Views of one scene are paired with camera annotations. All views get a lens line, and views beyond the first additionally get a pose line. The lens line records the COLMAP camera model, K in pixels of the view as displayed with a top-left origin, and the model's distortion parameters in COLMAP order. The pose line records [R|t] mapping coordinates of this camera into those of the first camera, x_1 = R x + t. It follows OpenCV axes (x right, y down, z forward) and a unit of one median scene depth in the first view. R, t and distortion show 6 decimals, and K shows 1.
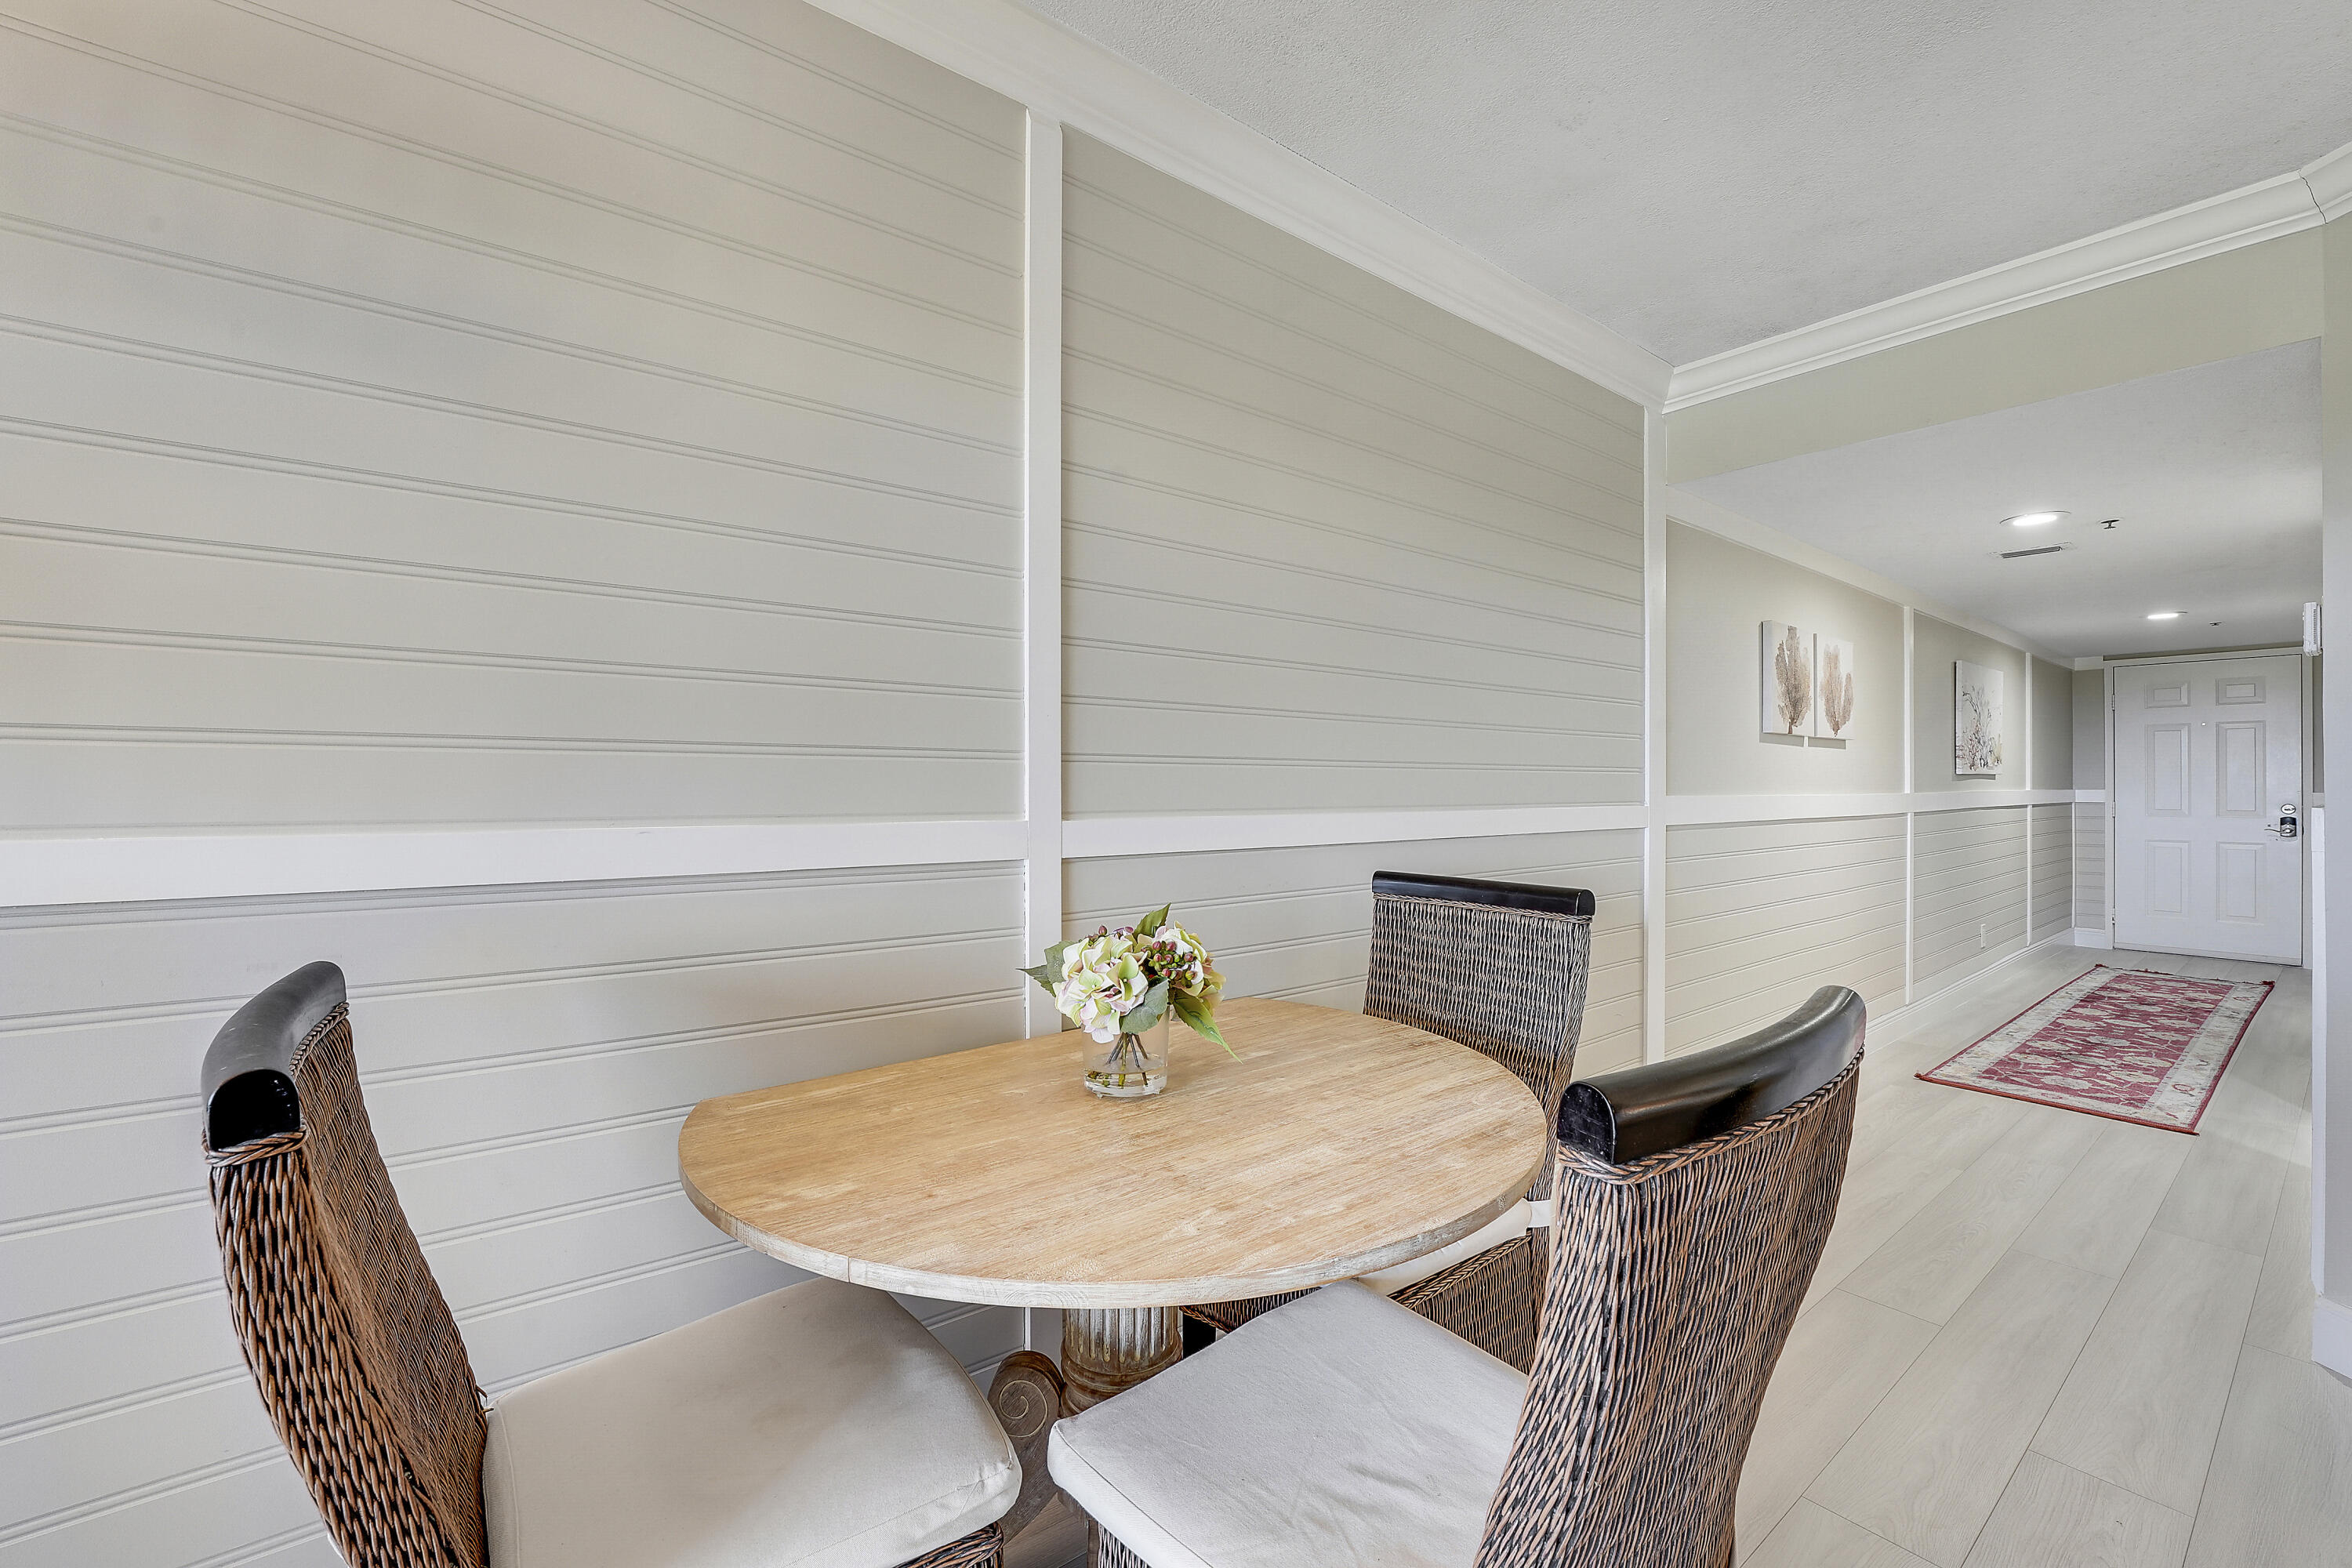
lens RADIAL K [[956.3, 0, 1177.9], [0, 956.3, 793.2], [0, 0, 1]] dist [-0.017838, 0.000003]
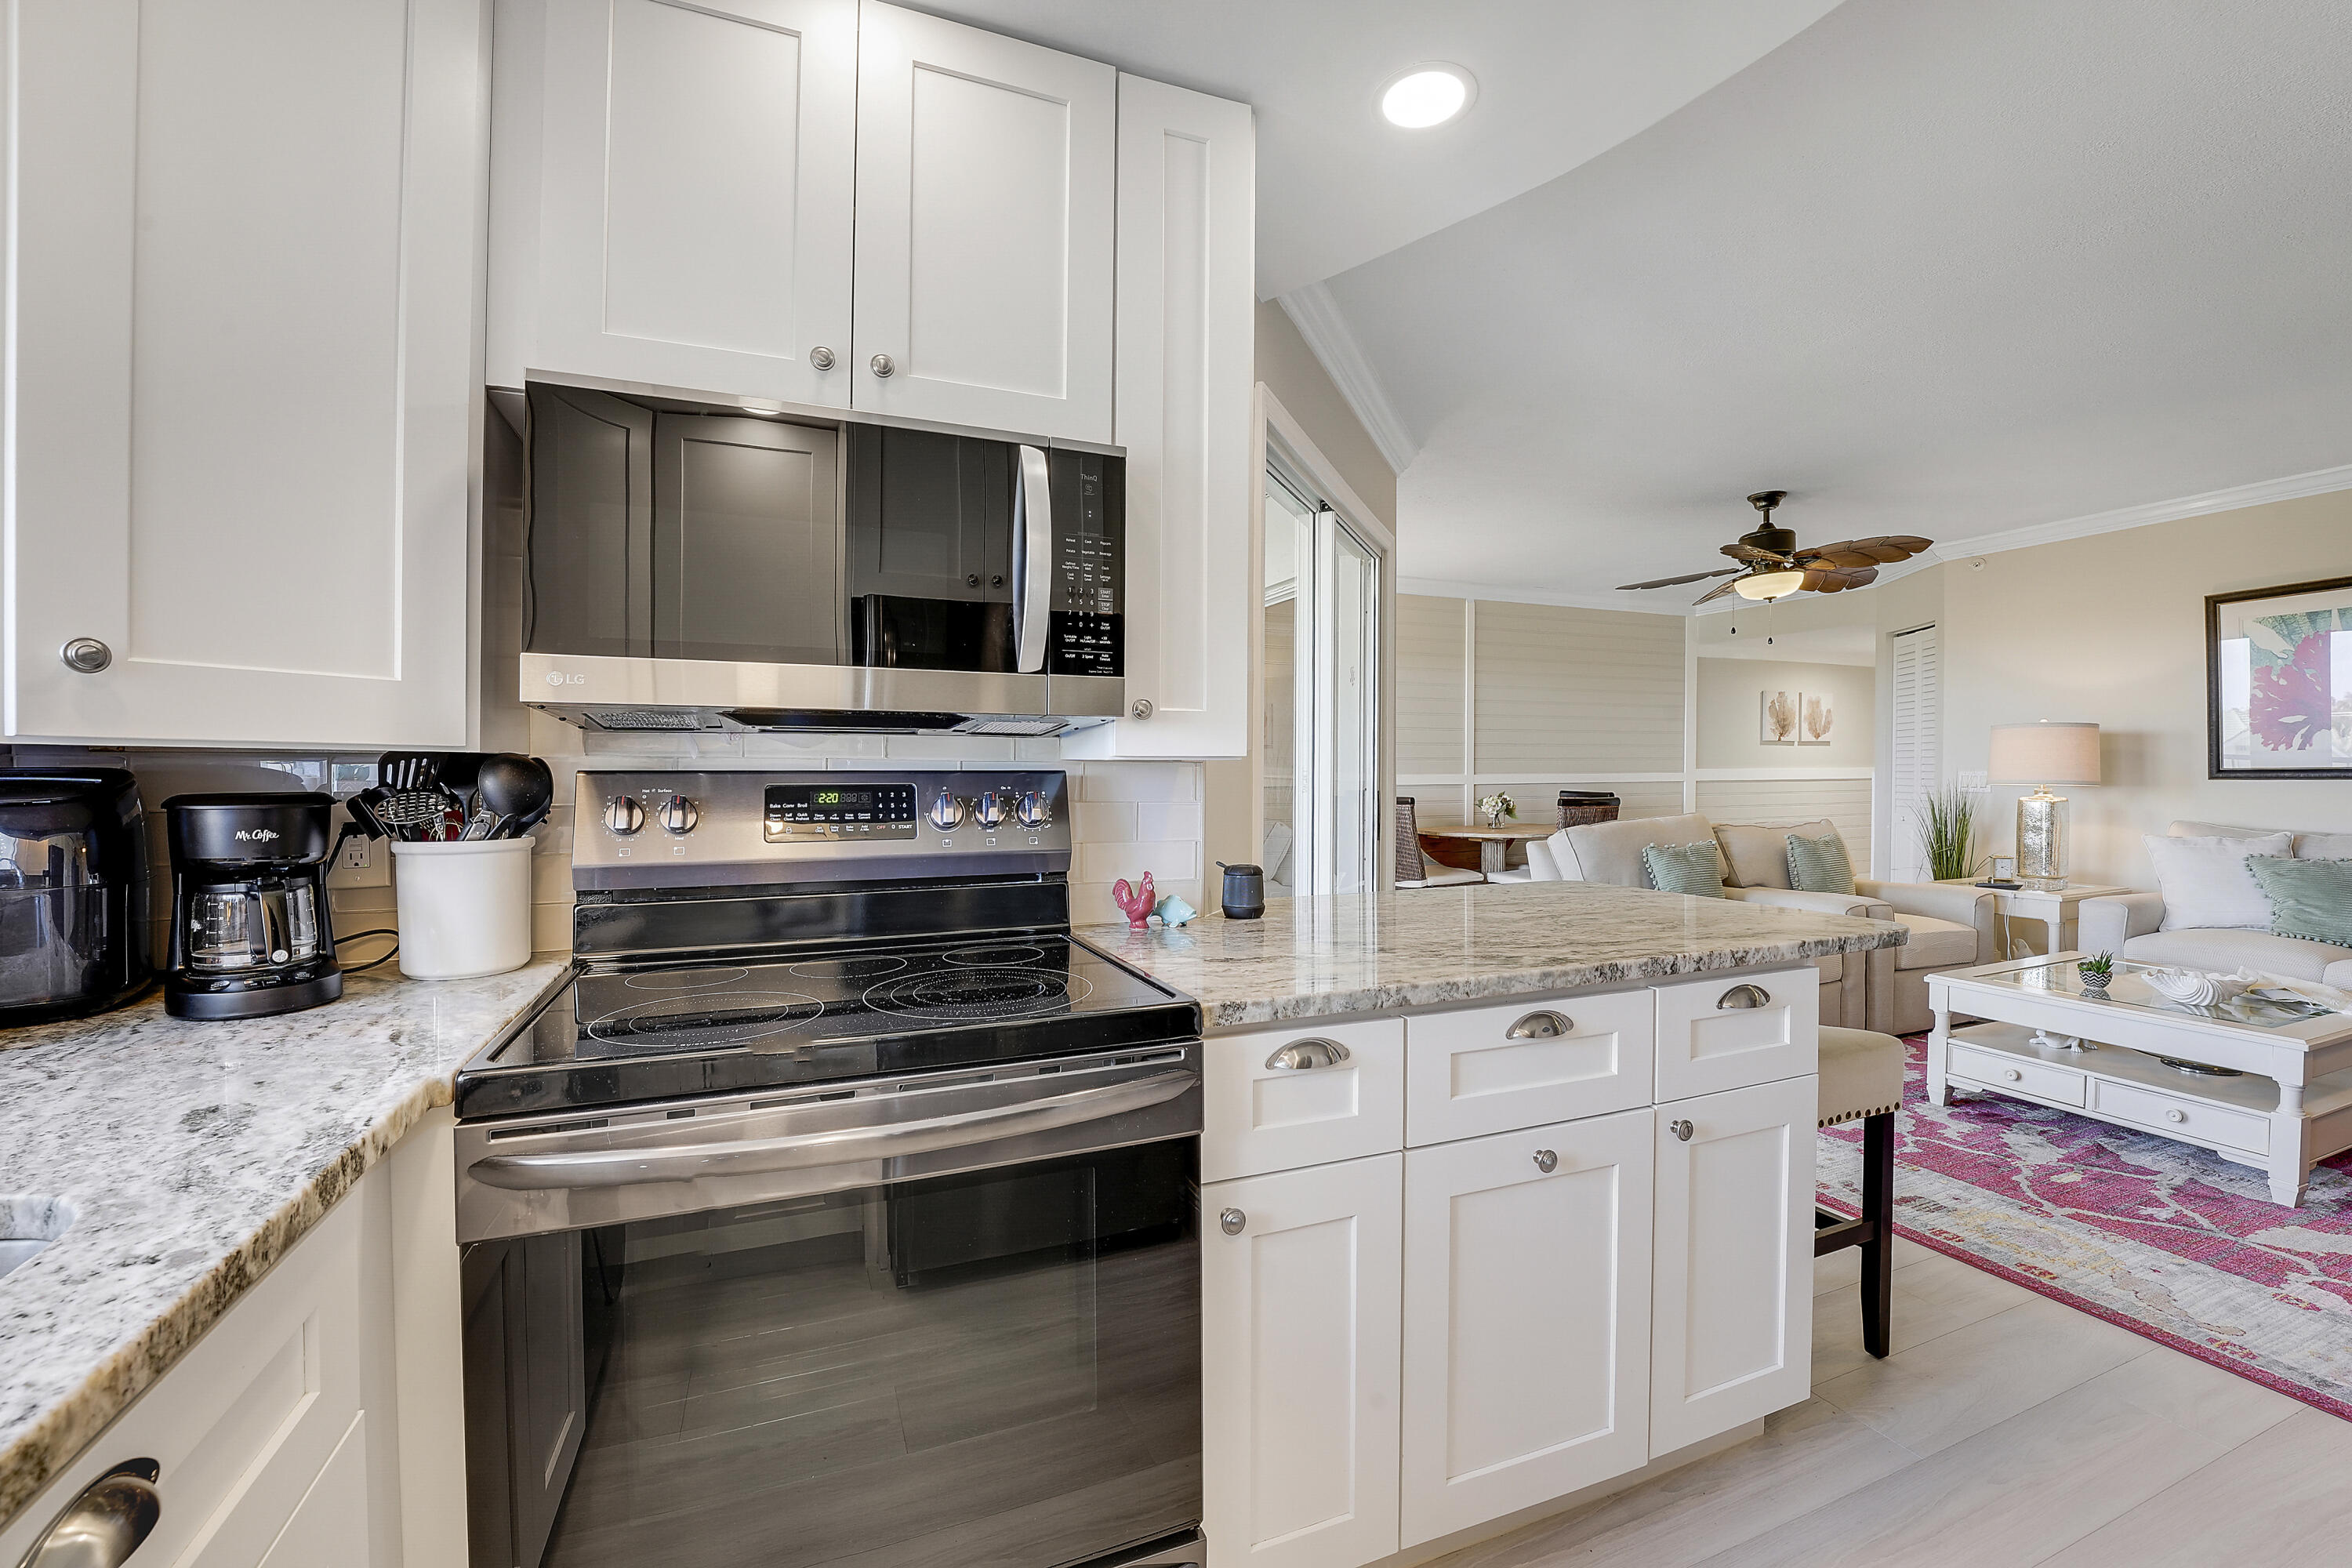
lens RADIAL K [[950.3, 0, 1176.0], [0, 950.3, 784.0], [0, 0, 1]] dist [-0.040504, 0.005943]
pose [[0.962877, 0.002732, -0.269927, -0.117751], [0.001748, 0.999865, 0.016356, -0.000047], [0.269936, -0.016221, 0.962742, -1.492468]]
